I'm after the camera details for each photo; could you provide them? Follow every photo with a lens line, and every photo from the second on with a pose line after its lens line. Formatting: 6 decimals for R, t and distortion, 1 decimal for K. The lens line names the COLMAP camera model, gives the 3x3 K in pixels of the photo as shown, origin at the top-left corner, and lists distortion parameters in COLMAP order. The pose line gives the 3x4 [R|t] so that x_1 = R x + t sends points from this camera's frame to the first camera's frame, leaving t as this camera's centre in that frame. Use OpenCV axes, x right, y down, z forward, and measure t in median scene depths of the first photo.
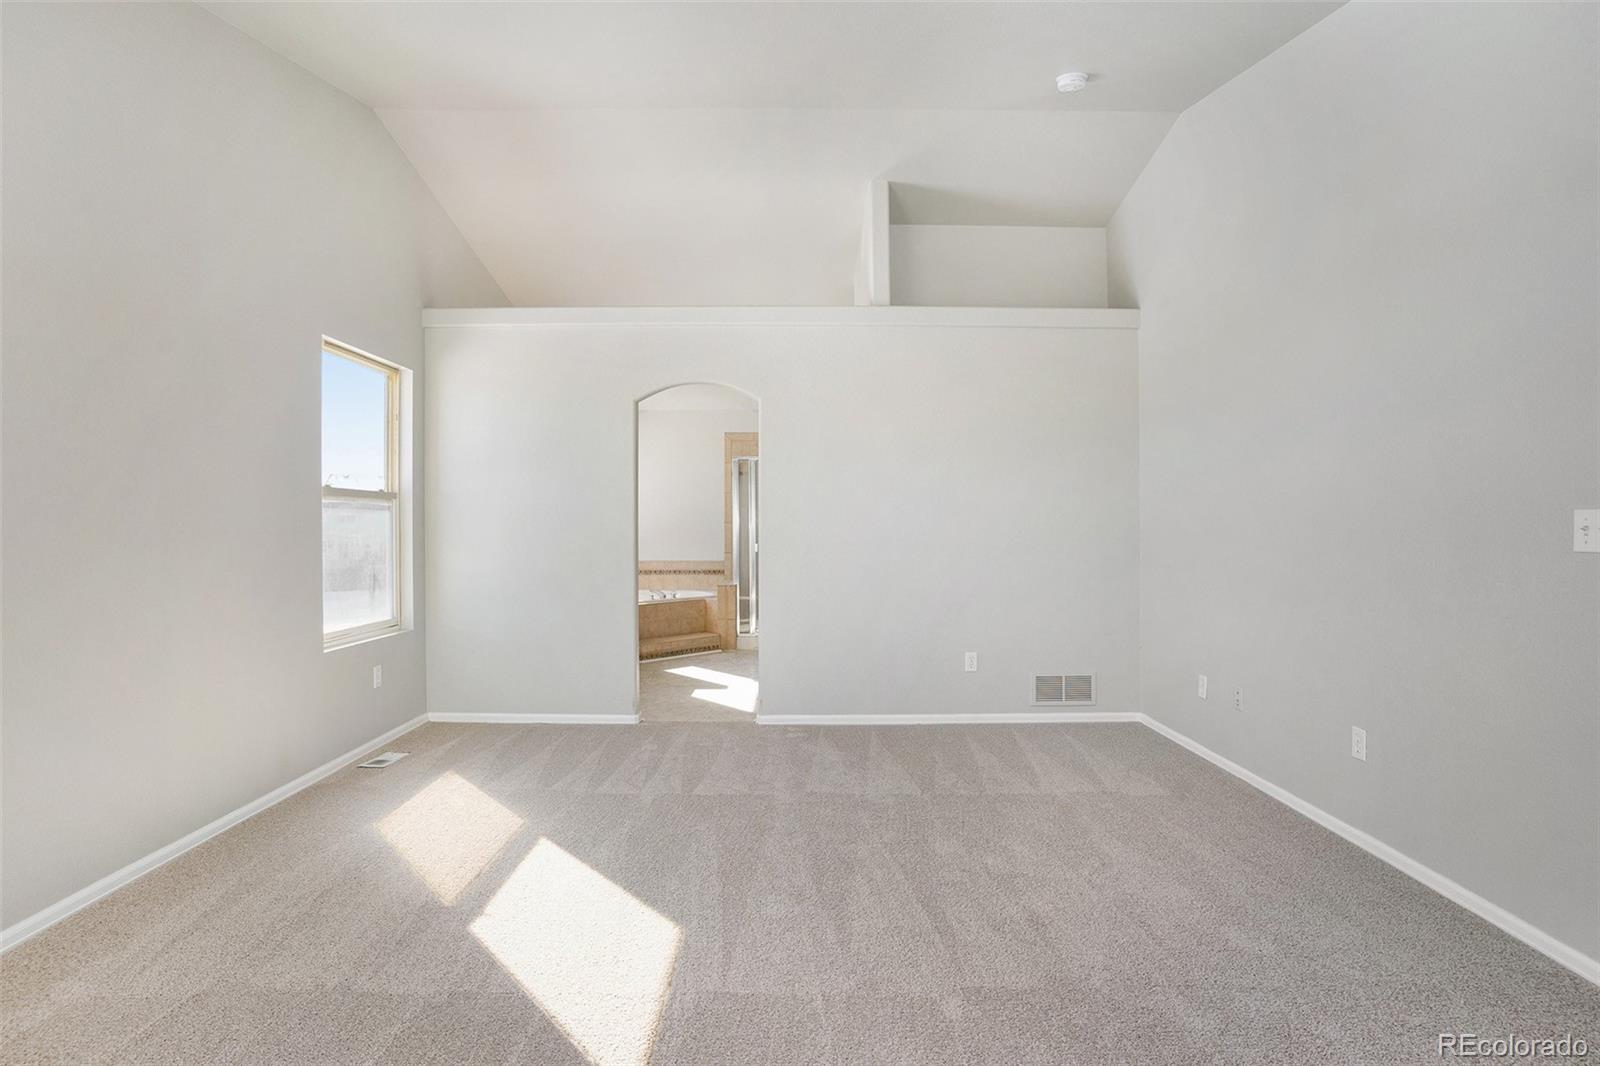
lens RADIAL K [[792.2, 0, 800.0], [0, 792.2, 533.0], [0, 0, 1]] dist [-0.000675, -0.000019]
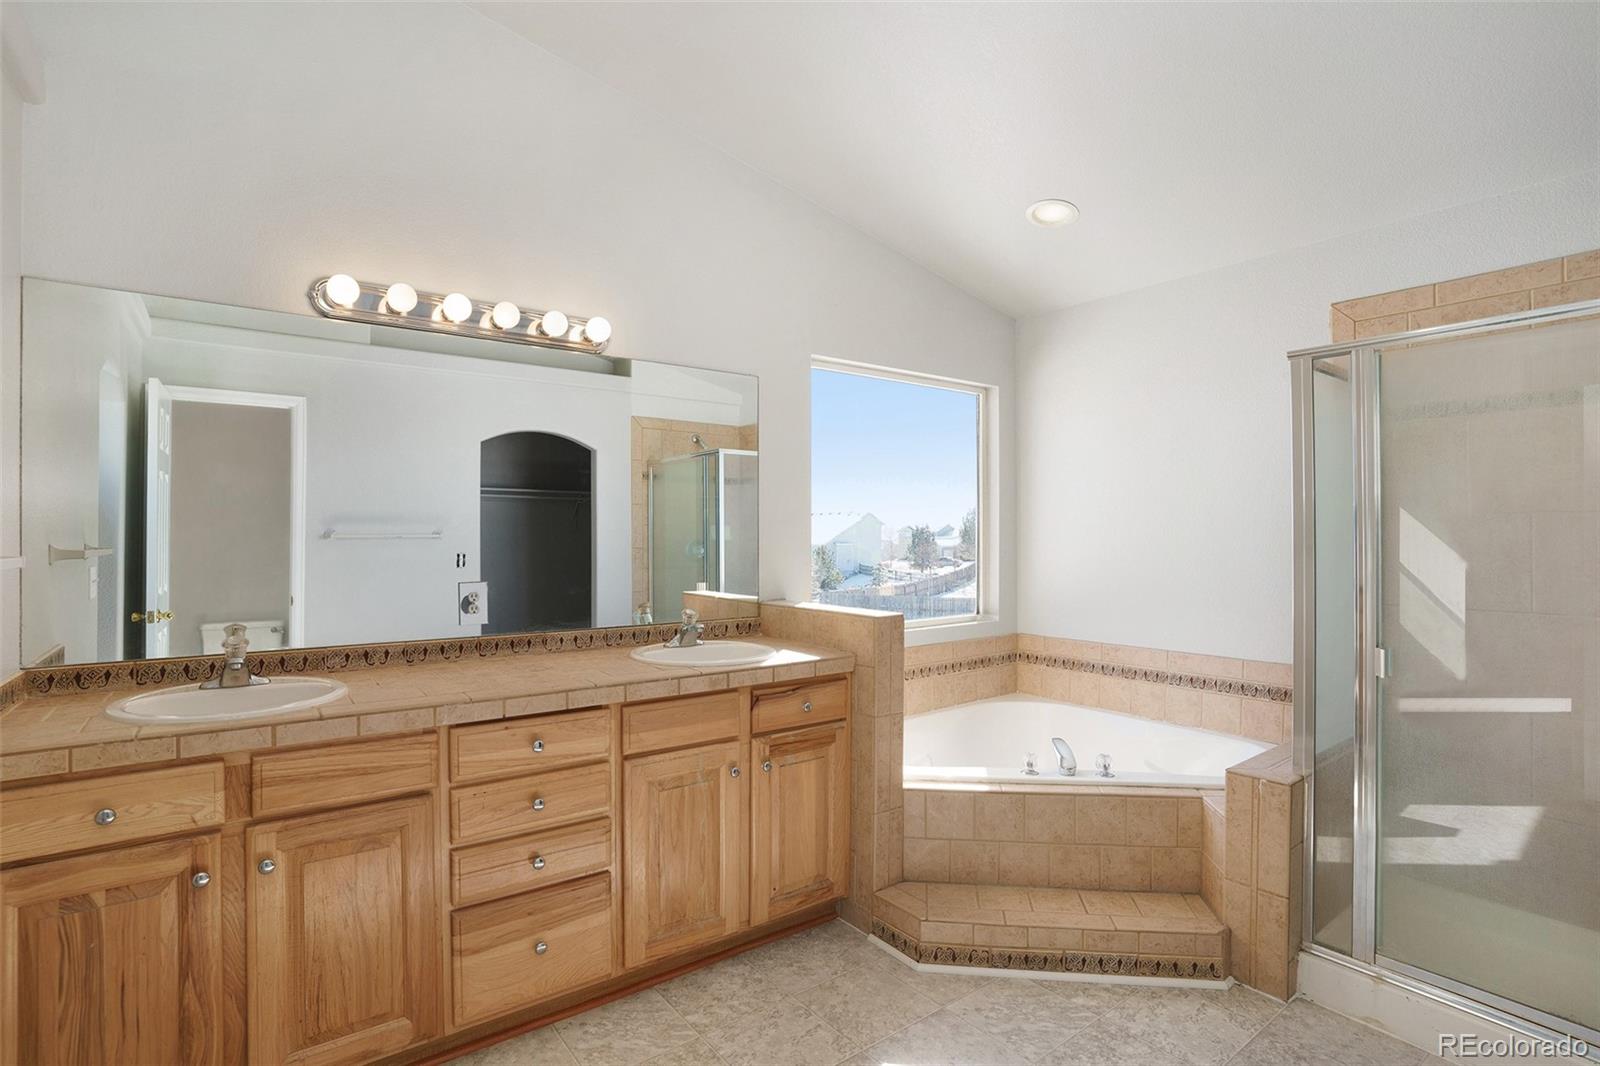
lens RADIAL K [[792.2, 0, 800.0], [0, 792.2, 533.0], [0, 0, 1]] dist [-0.000675, -0.000019]
pose [[0.598216, -0.004514, -0.801322, 0.049529], [0.005403, 0.999984, -0.001599, -0.029261], [0.801317, -0.003373, 0.598231, 0.667268]]
